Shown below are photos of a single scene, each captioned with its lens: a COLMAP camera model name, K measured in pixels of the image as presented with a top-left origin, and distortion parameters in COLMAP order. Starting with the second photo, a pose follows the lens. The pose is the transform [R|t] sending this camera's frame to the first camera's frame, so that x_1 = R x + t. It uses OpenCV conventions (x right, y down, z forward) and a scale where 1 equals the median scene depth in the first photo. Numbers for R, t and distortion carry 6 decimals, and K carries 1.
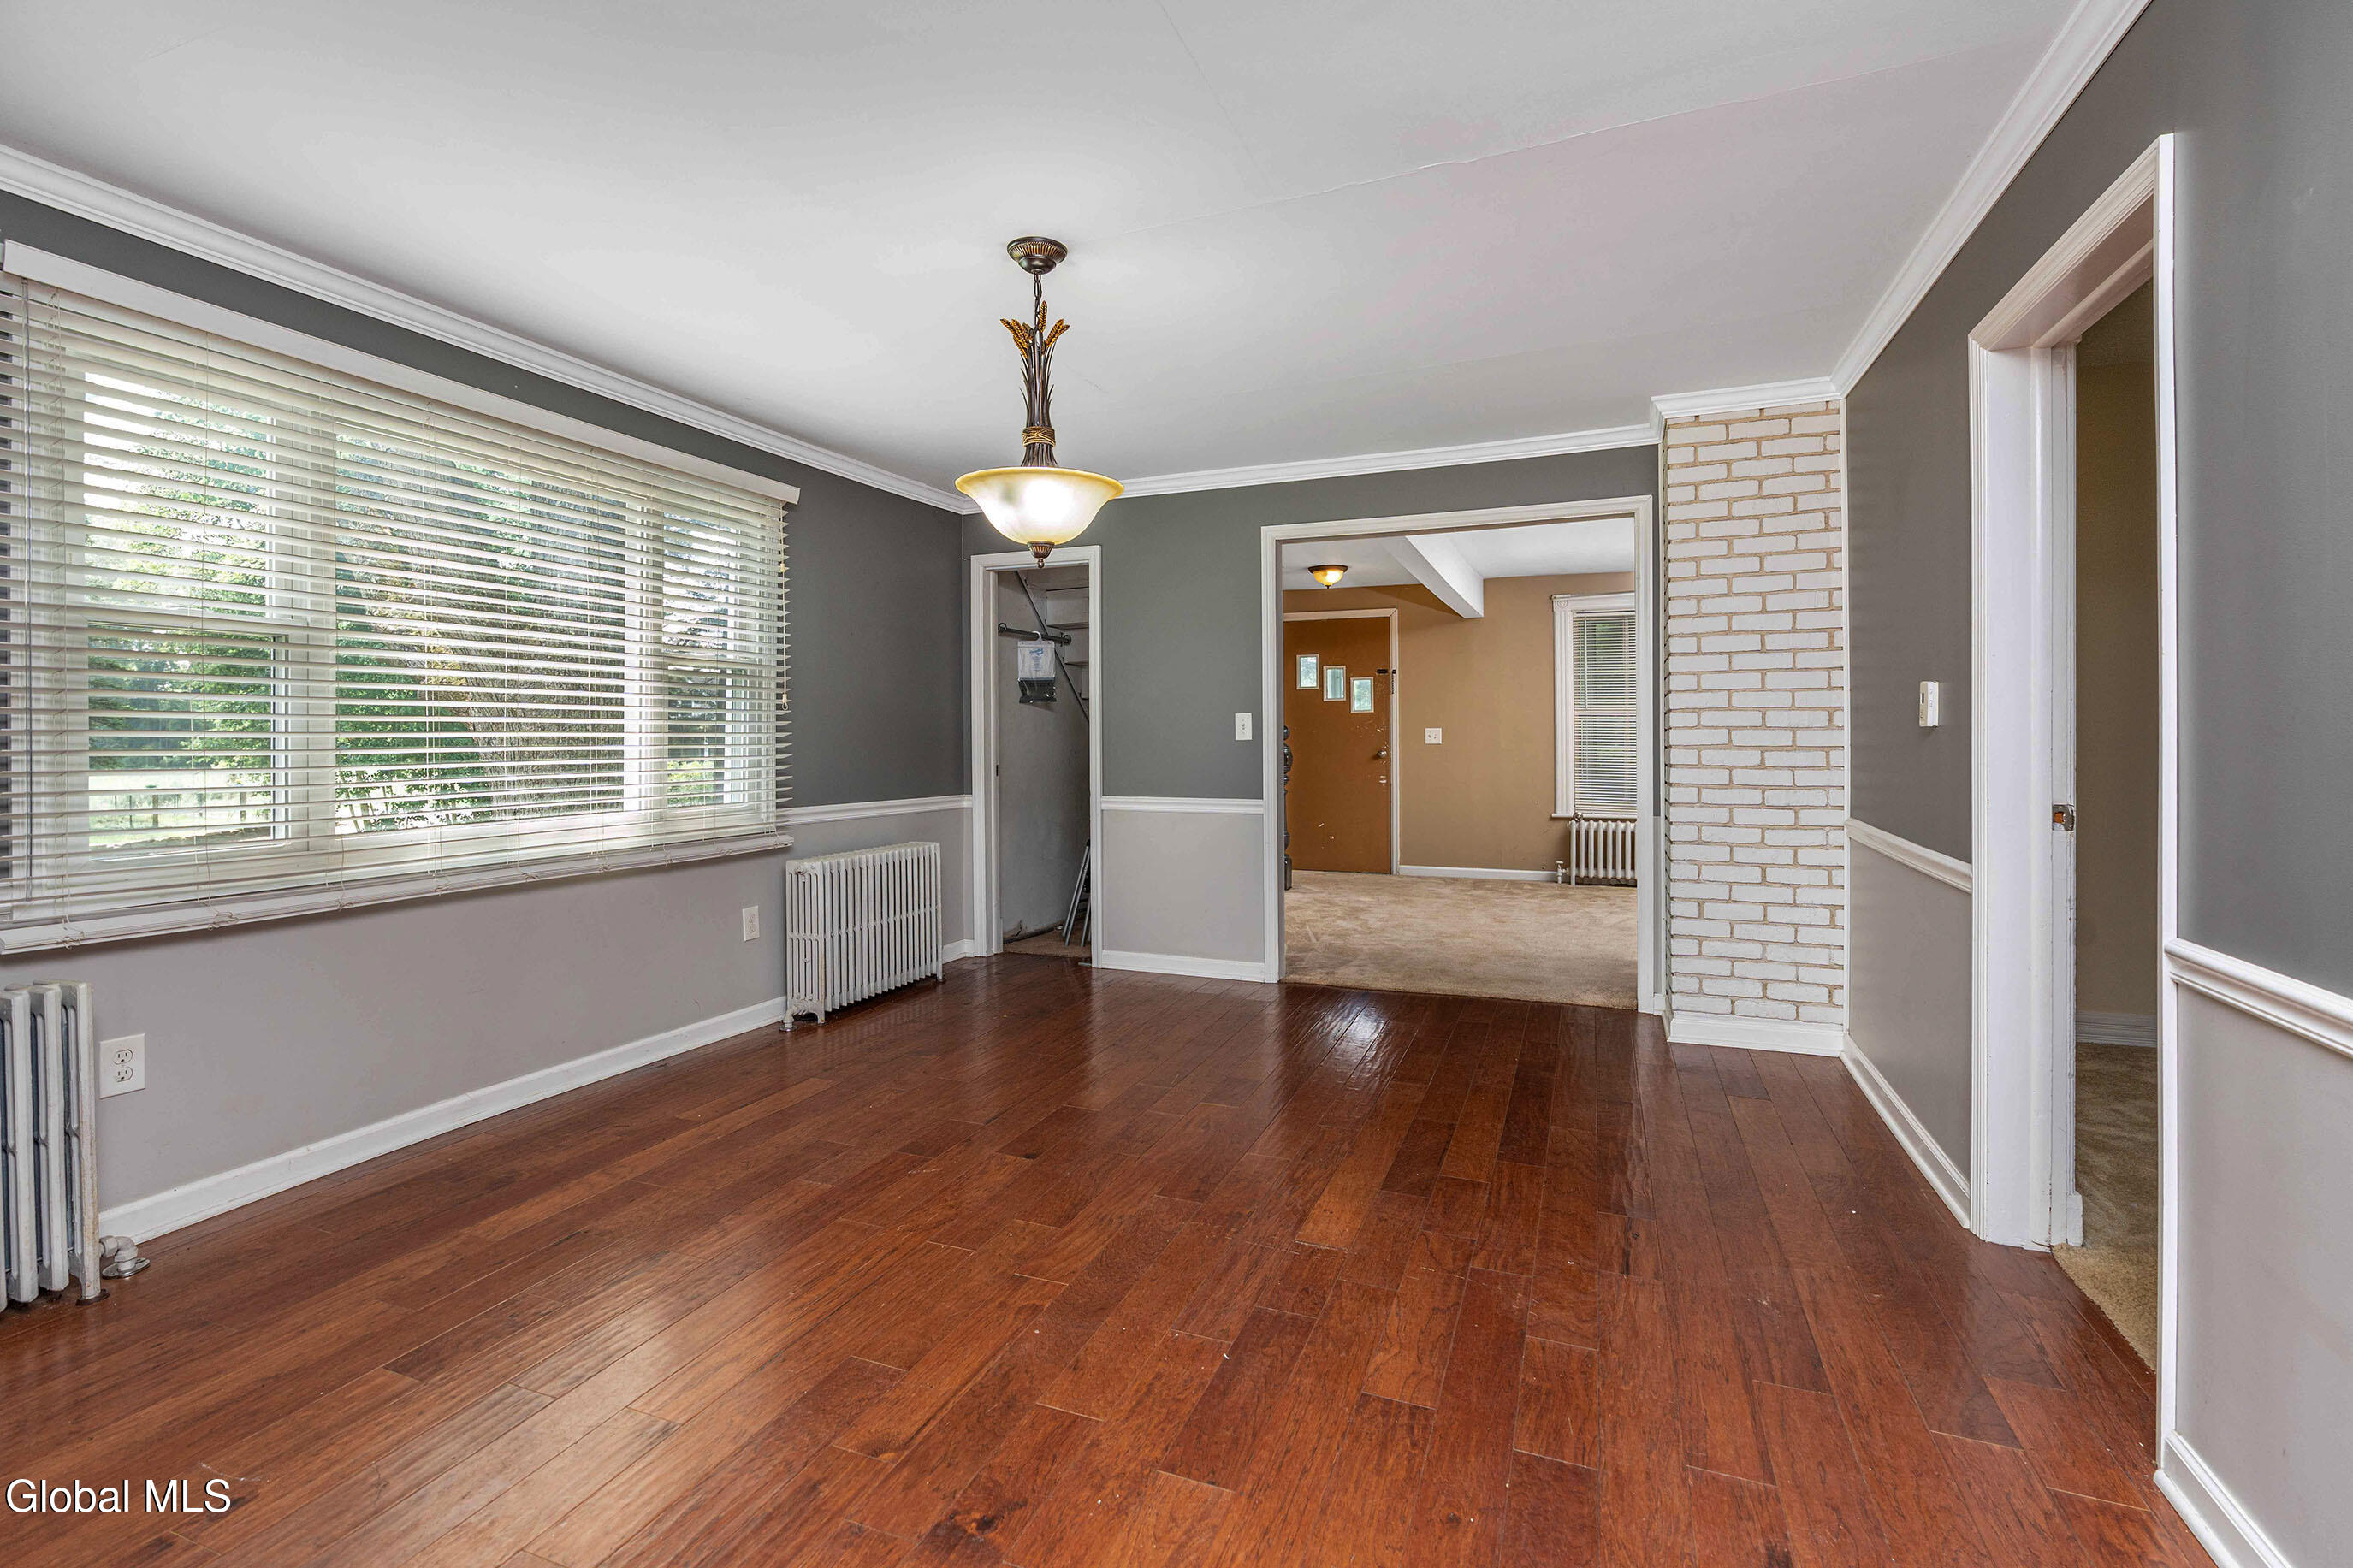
lens RADIAL K [[1063.5, 0, 1154.0], [0, 1063.5, 741.2], [0, 0, 1]] dist [-0.005437, 0.002683]
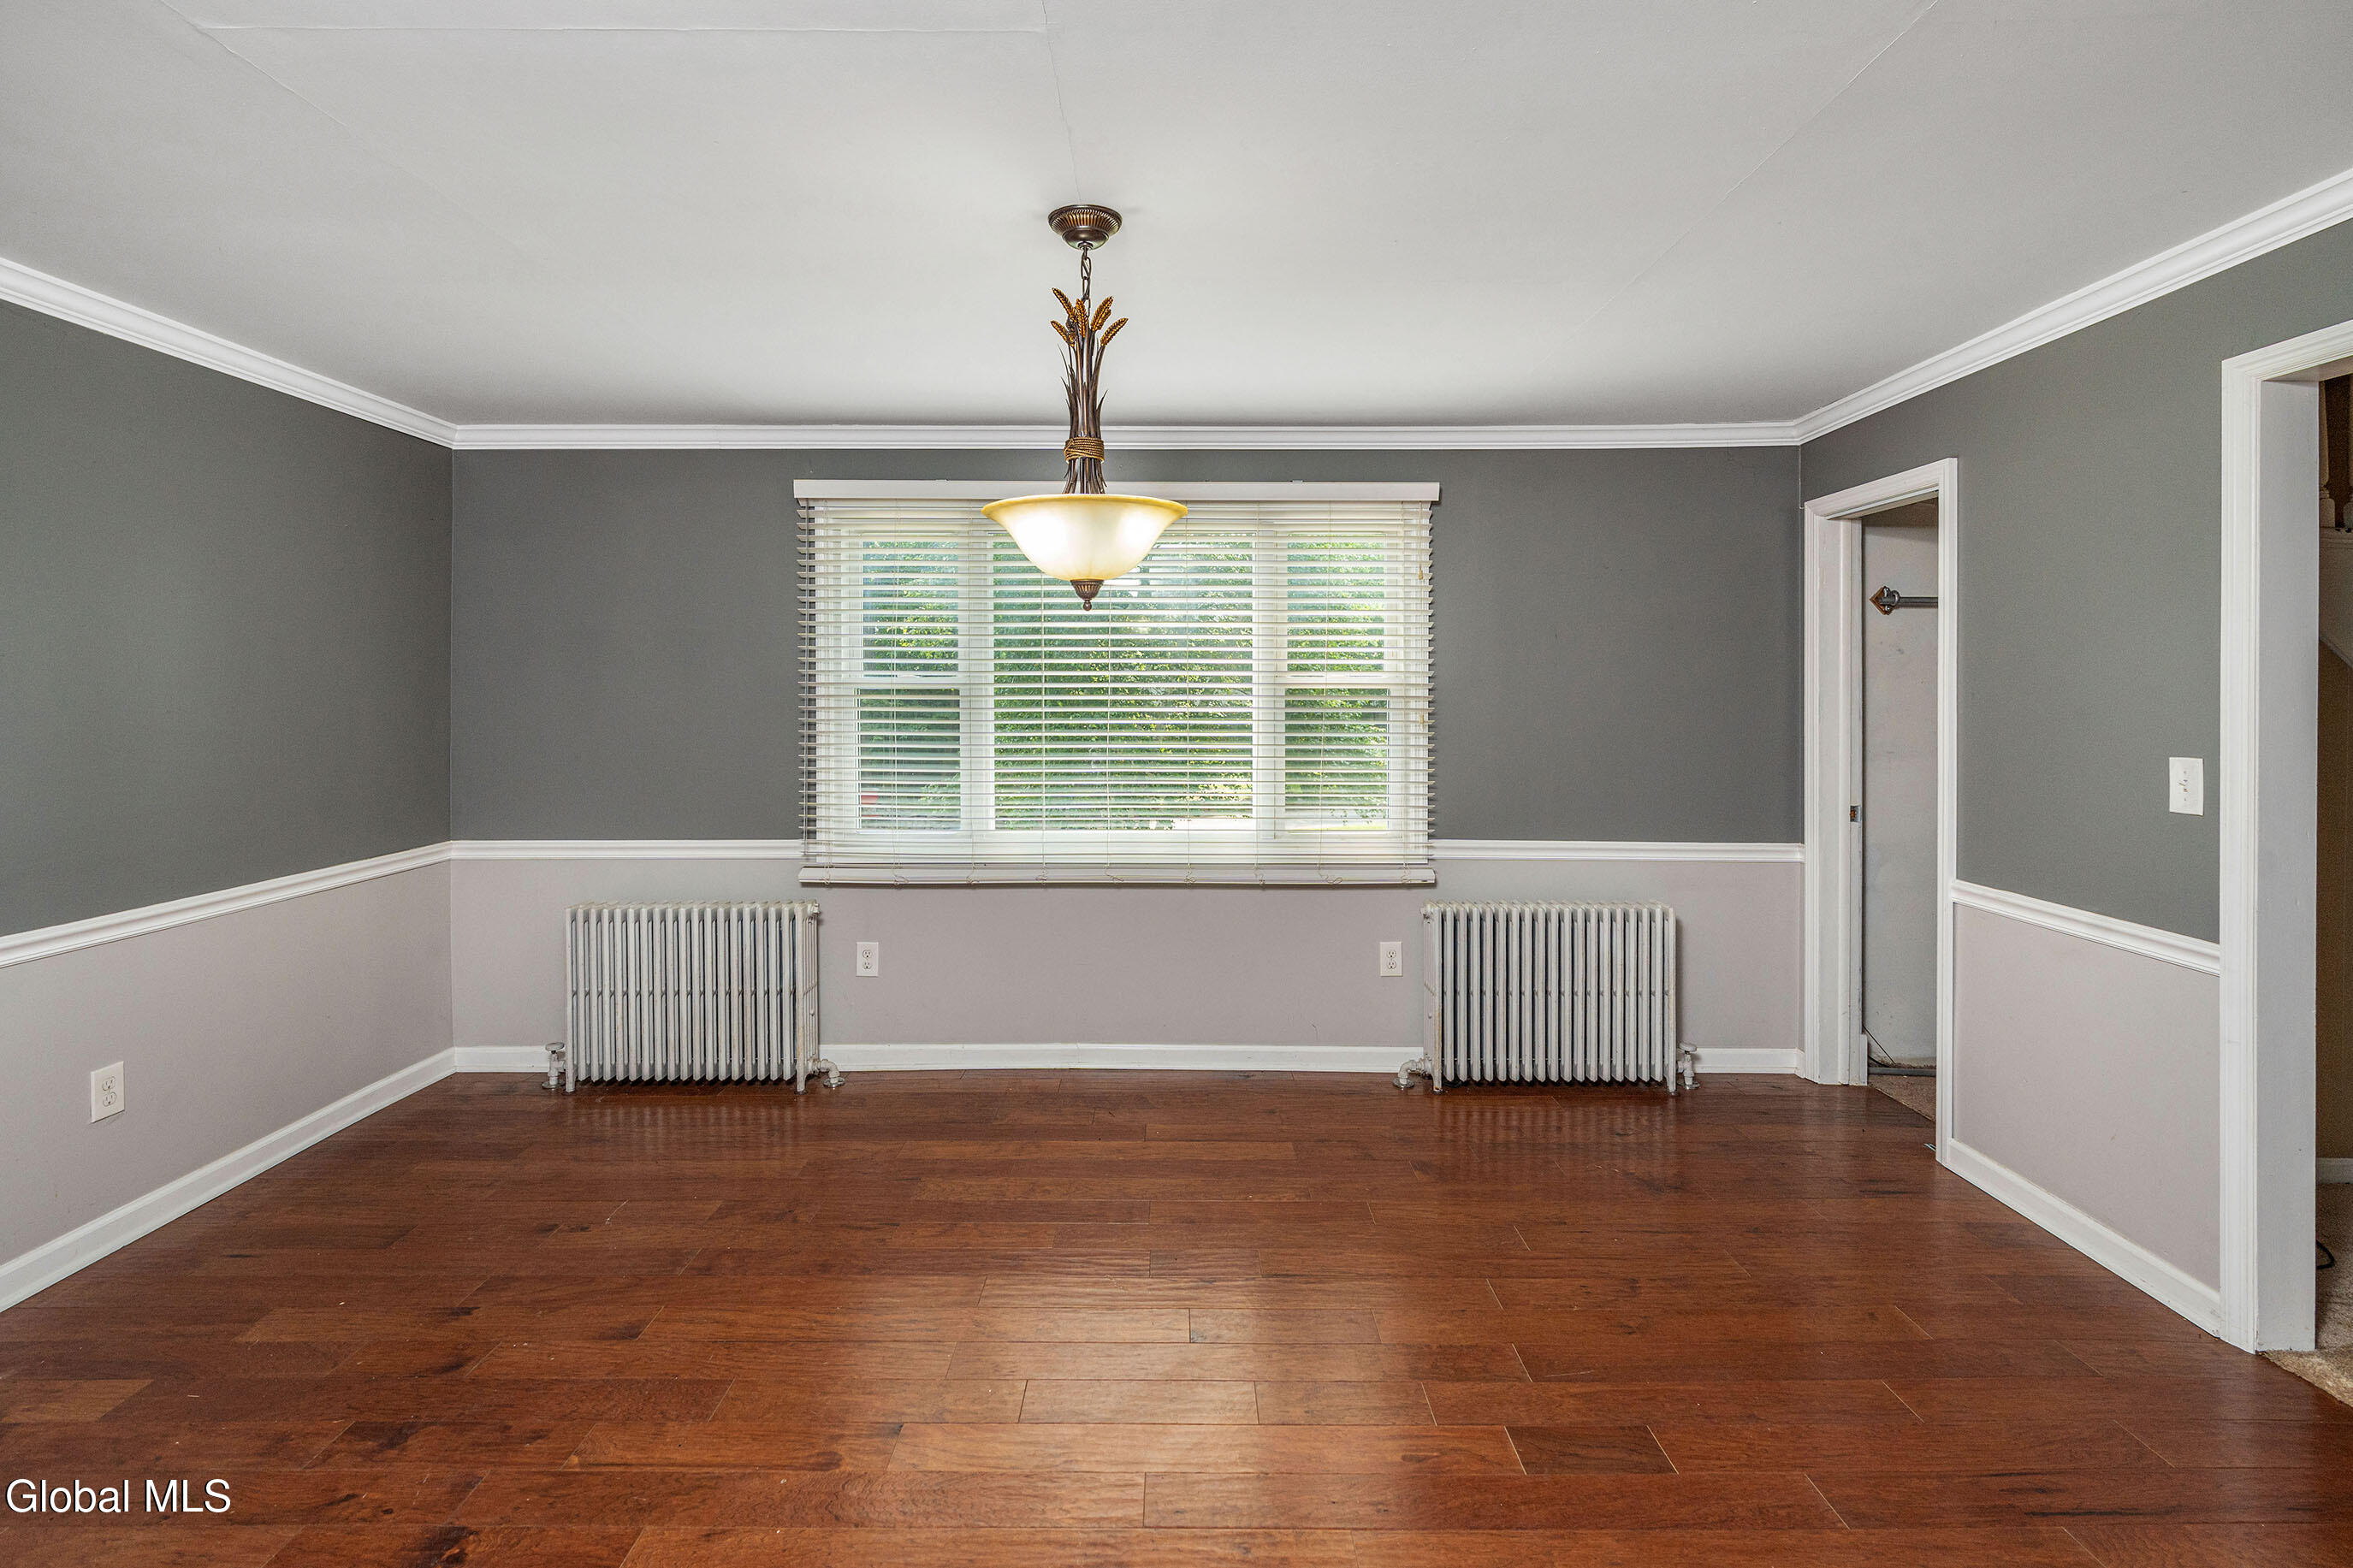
lens RADIAL K [[1063.5, 0, 1163.5], [0, 1063.5, 707.2], [0, 0, 1]] dist [-0.005437, 0.002683]
pose [[0.374707, 0.015893, -0.927007, 0.417807], [-0.003957, 0.999871, 0.015543, -0.064787], [0.927135, -0.002156, 0.374721, 0.473041]]
